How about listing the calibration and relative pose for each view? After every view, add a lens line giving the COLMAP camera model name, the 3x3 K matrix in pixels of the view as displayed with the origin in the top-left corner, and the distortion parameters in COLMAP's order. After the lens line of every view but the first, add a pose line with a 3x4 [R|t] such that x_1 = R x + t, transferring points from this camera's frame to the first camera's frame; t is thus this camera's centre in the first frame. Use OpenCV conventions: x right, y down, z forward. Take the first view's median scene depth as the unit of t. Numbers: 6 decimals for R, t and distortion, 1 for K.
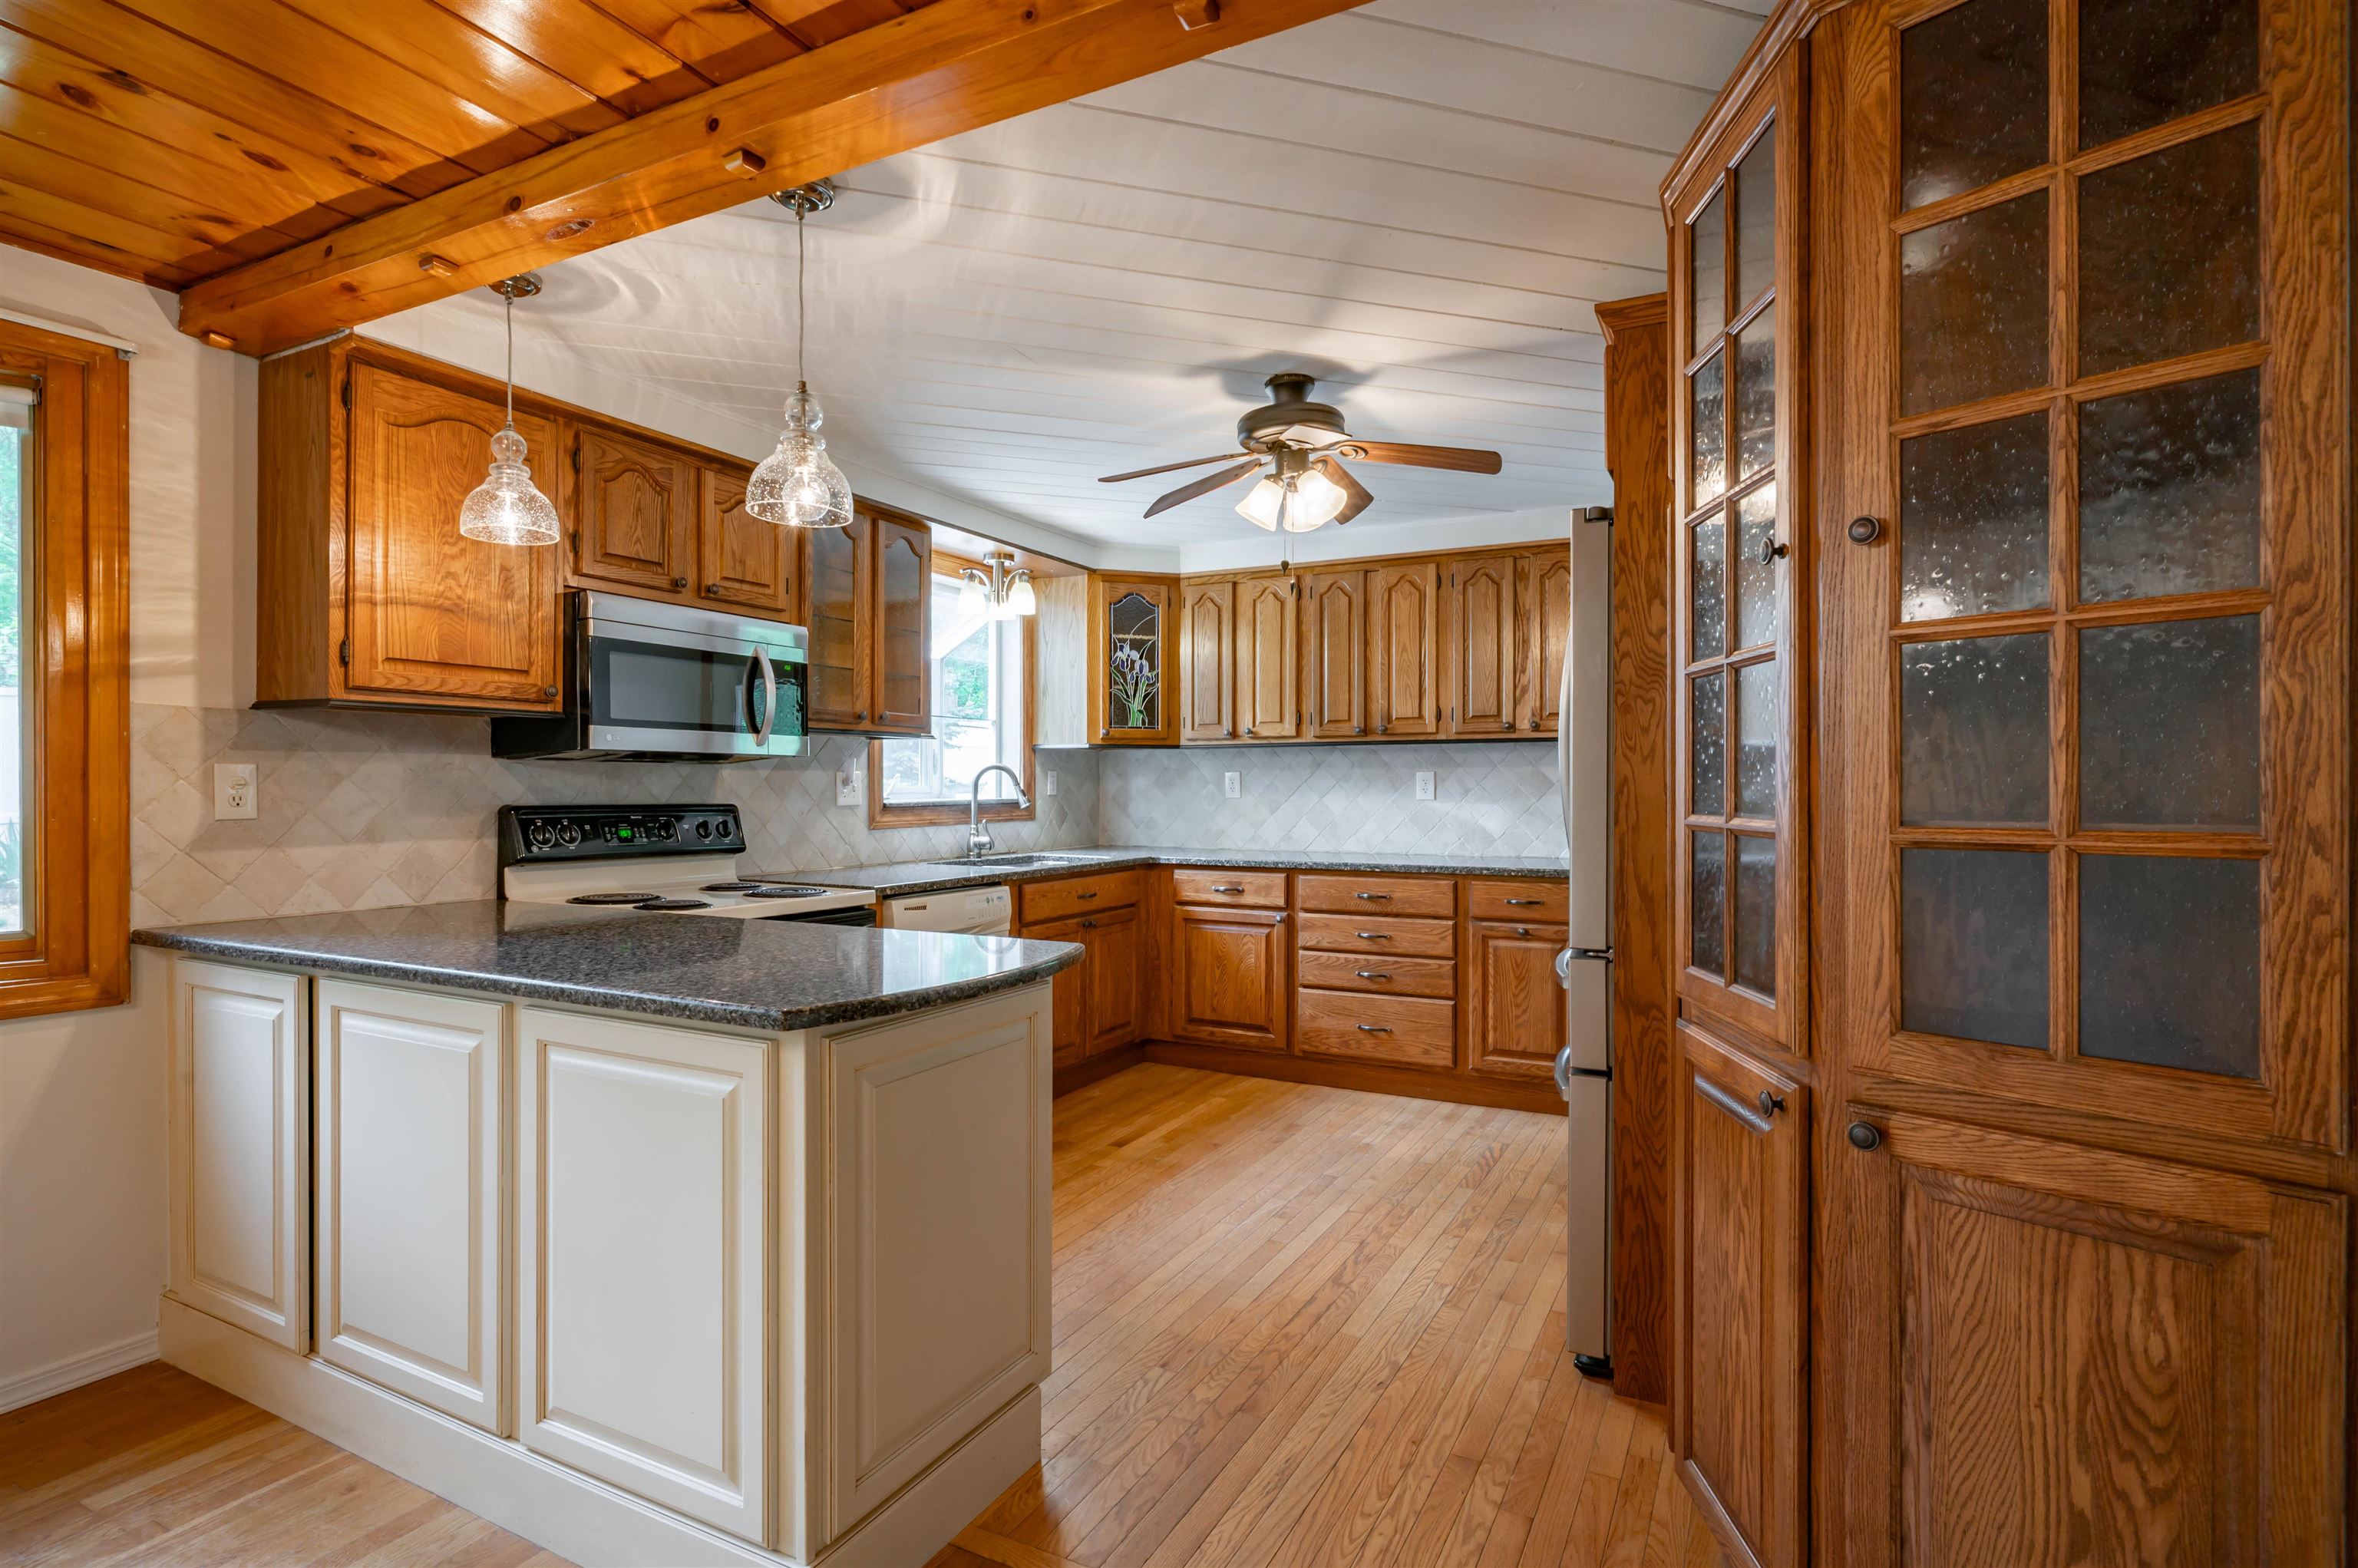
lens RADIAL K [[1203.8, 0, 1140.3], [0, 1203.8, 792.1], [0, 0, 1]] dist [-0.002134, -0.000351]
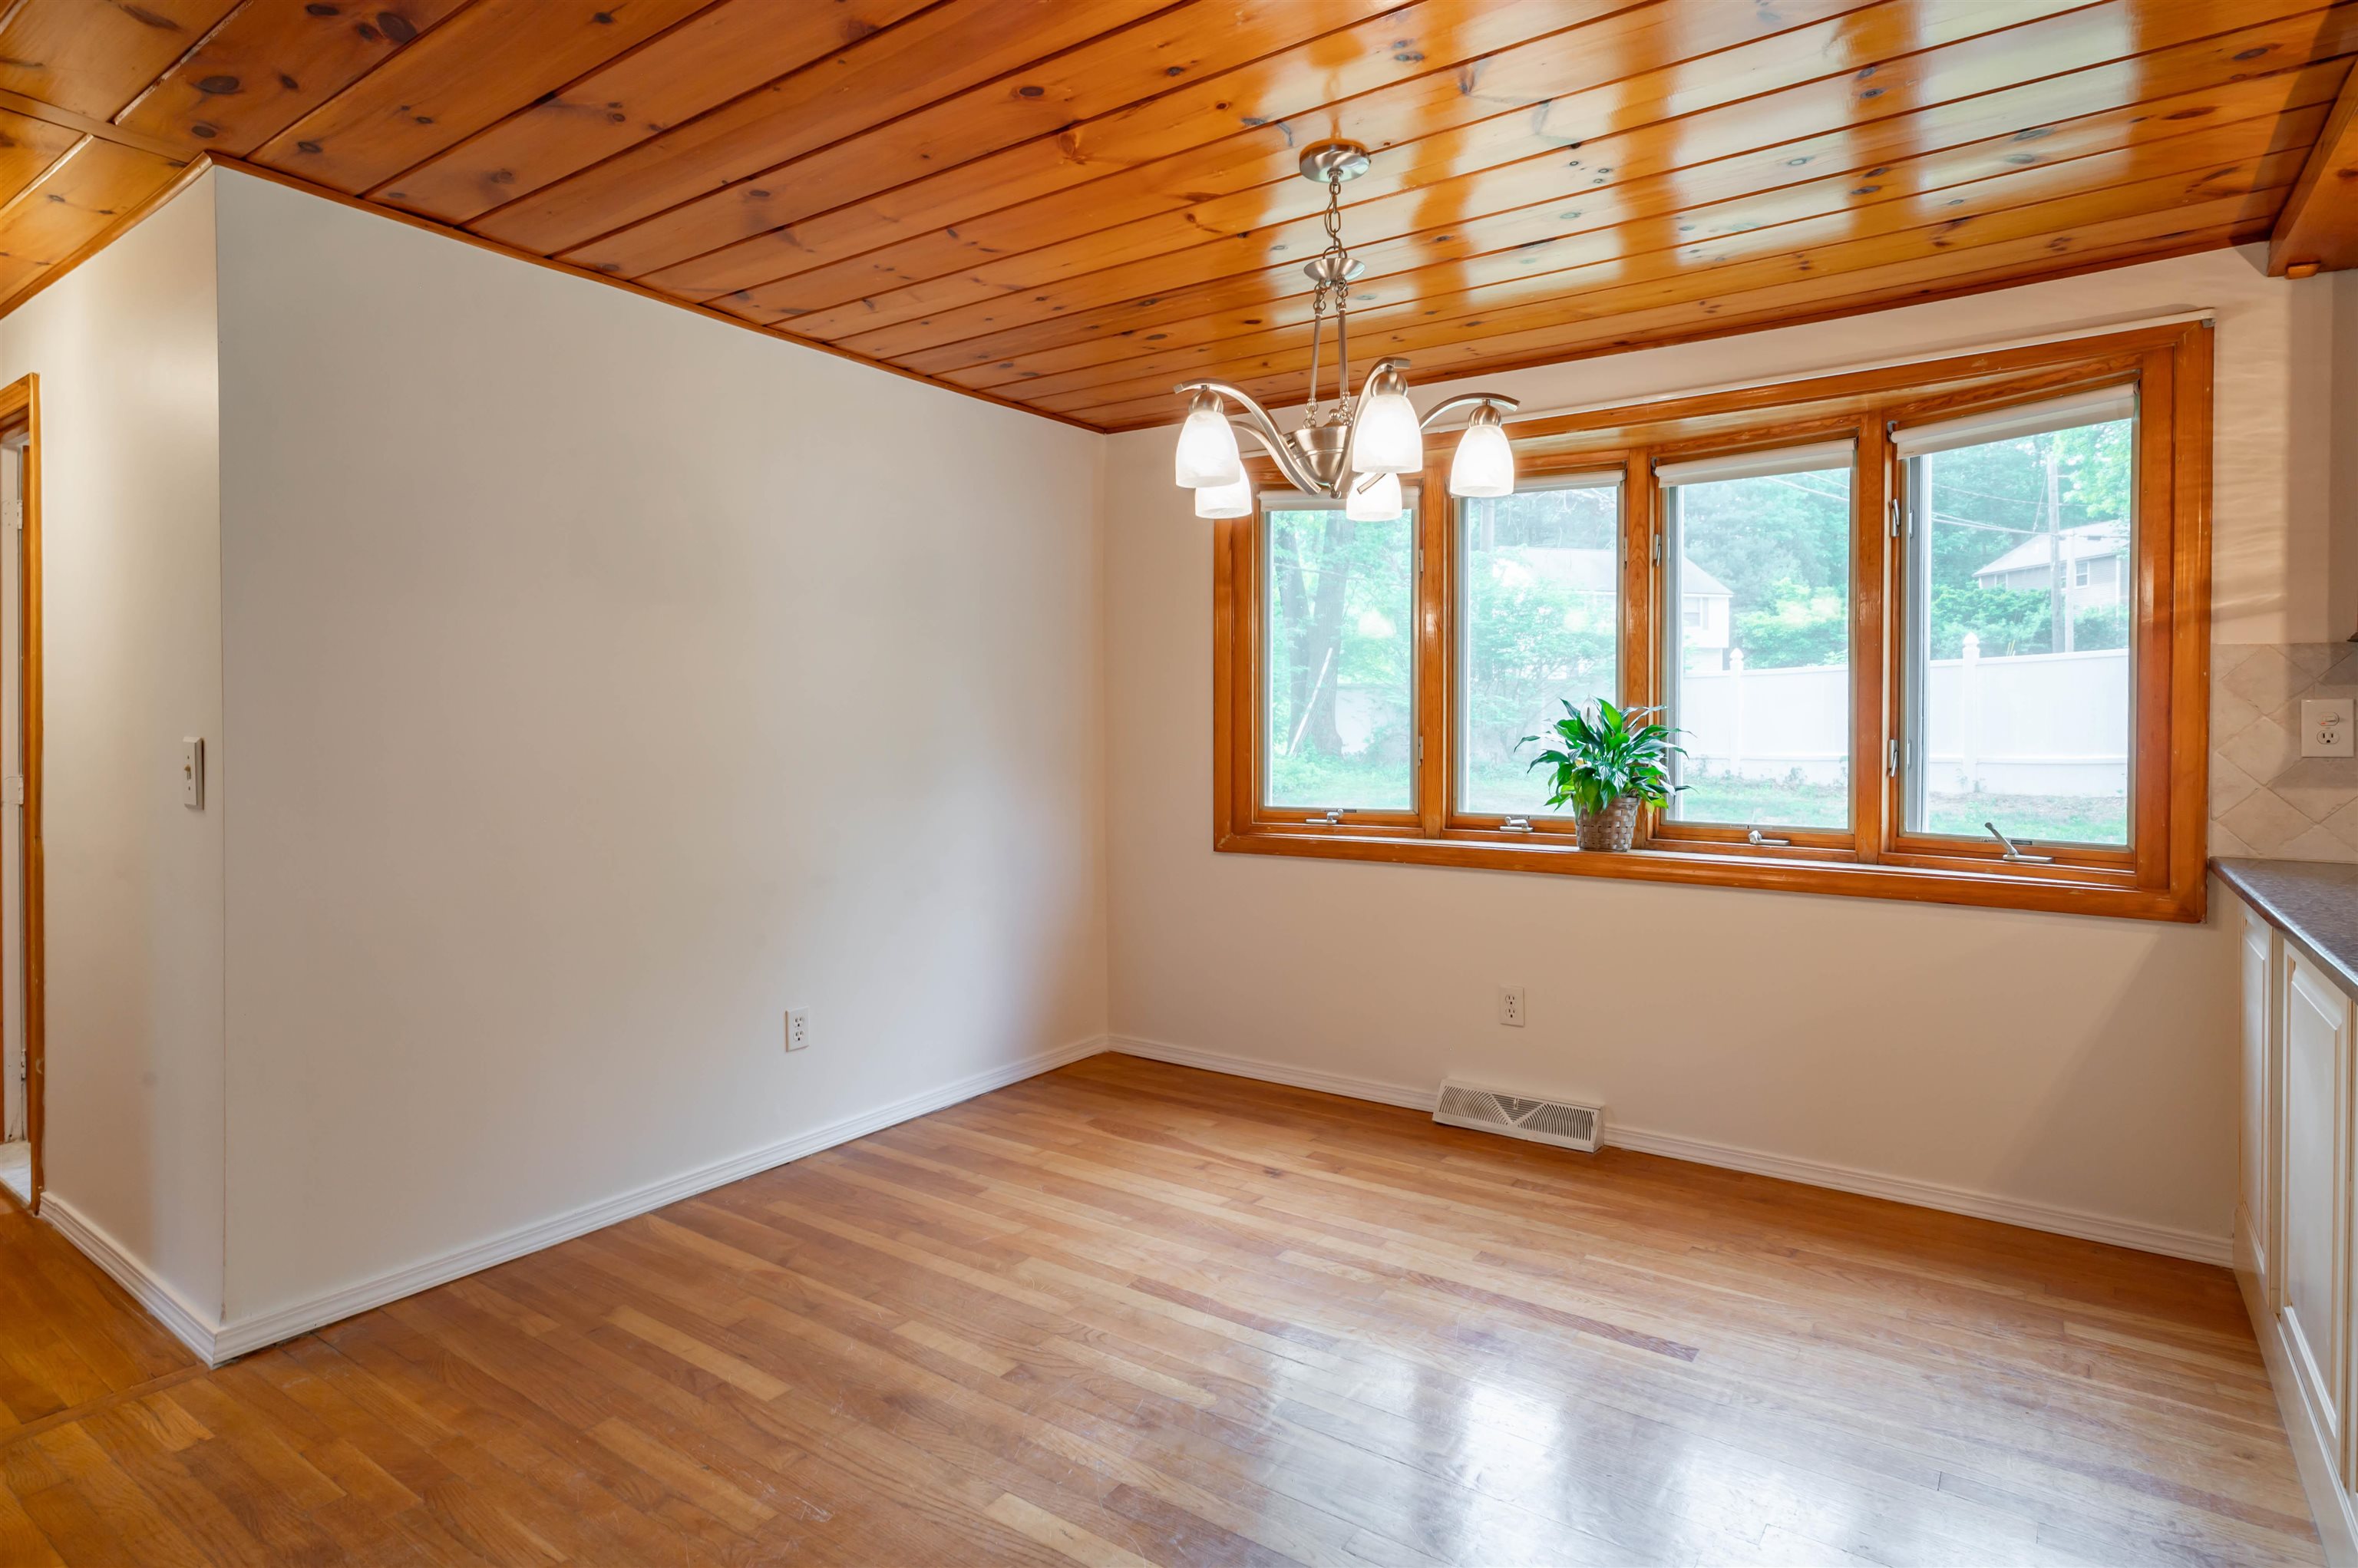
lens RADIAL K [[1181.3, 0, 1231.8], [0, 1181.3, 726.6], [0, 0, 1]] dist [-0.001970, 0.000174]
pose [[-0.093820, 0.004381, -0.995580, 0.163014], [-0.006969, 0.999963, 0.005057, -0.000259], [0.995565, 0.007412, -0.093786, 0.127923]]
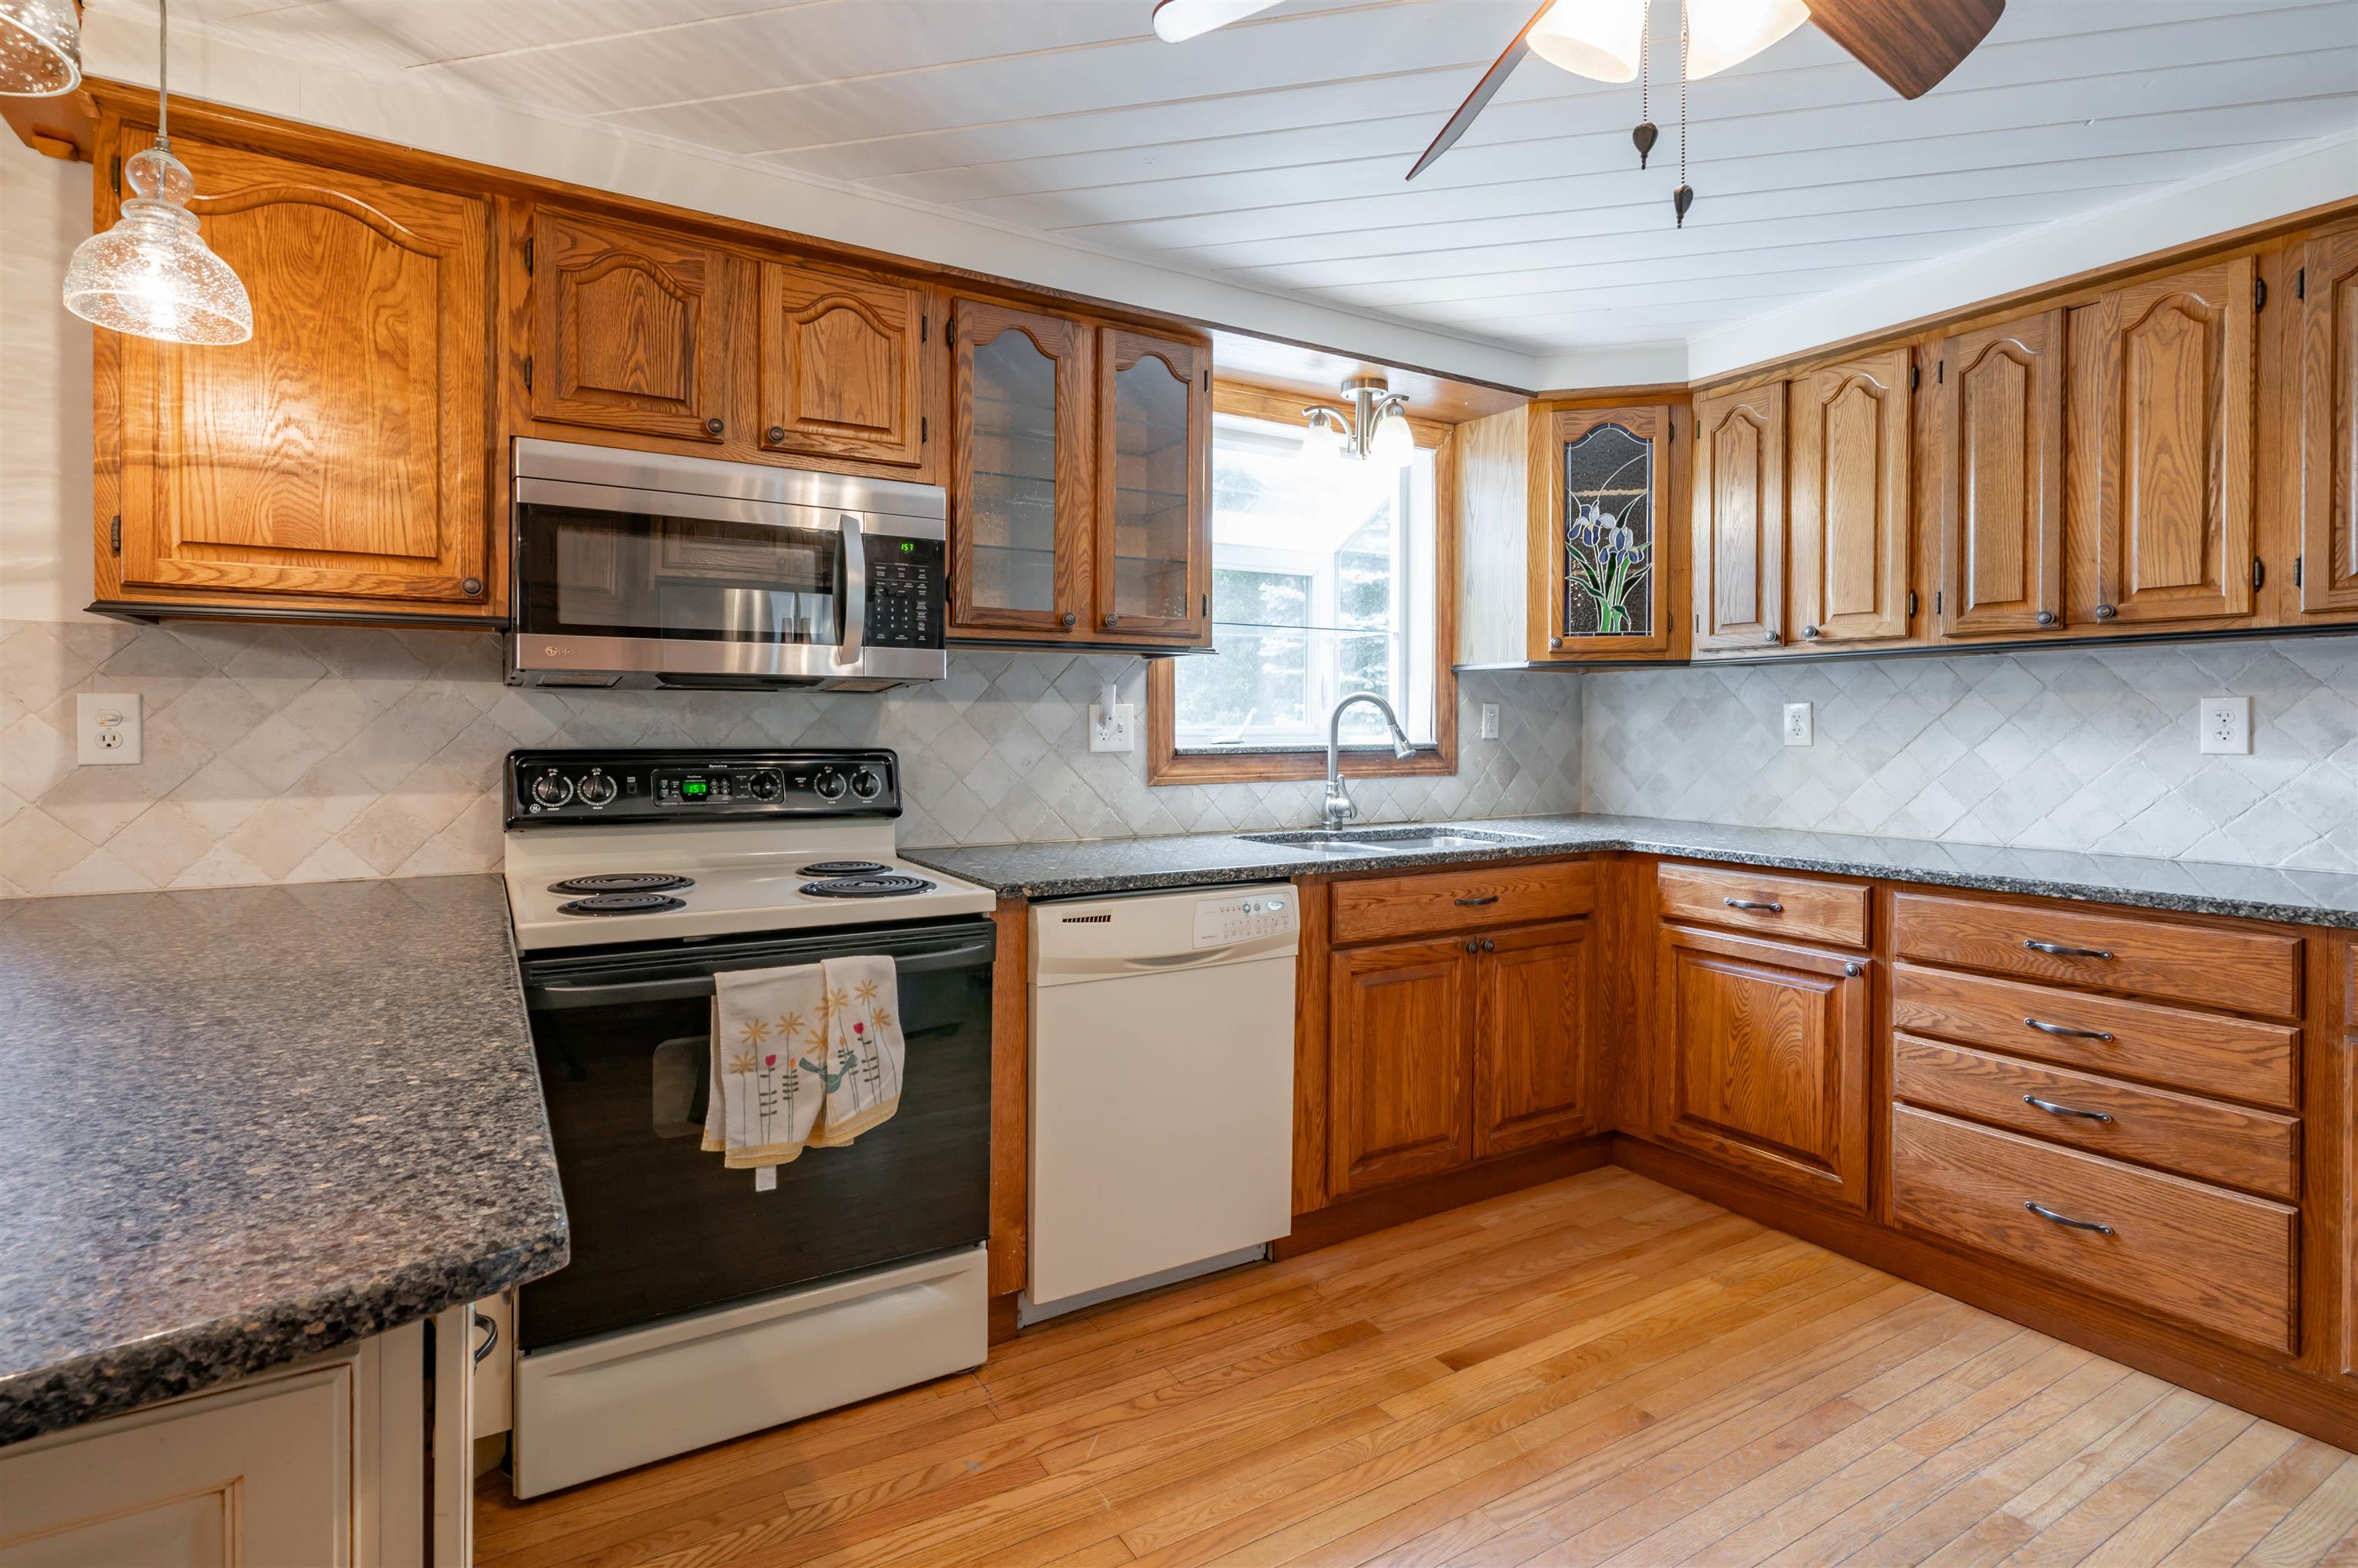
lens RADIAL K [[1138.2, 0, 1126.1], [0, 1138.2, 733.3], [0, 0, 1]] dist [-0.000610, 0.001132]
pose [[0.847685, 0.005165, -0.530475, 0.122331], [-0.004549, 0.999987, 0.002467, -0.001498], [0.530481, 0.000322, 0.847697, 0.432329]]
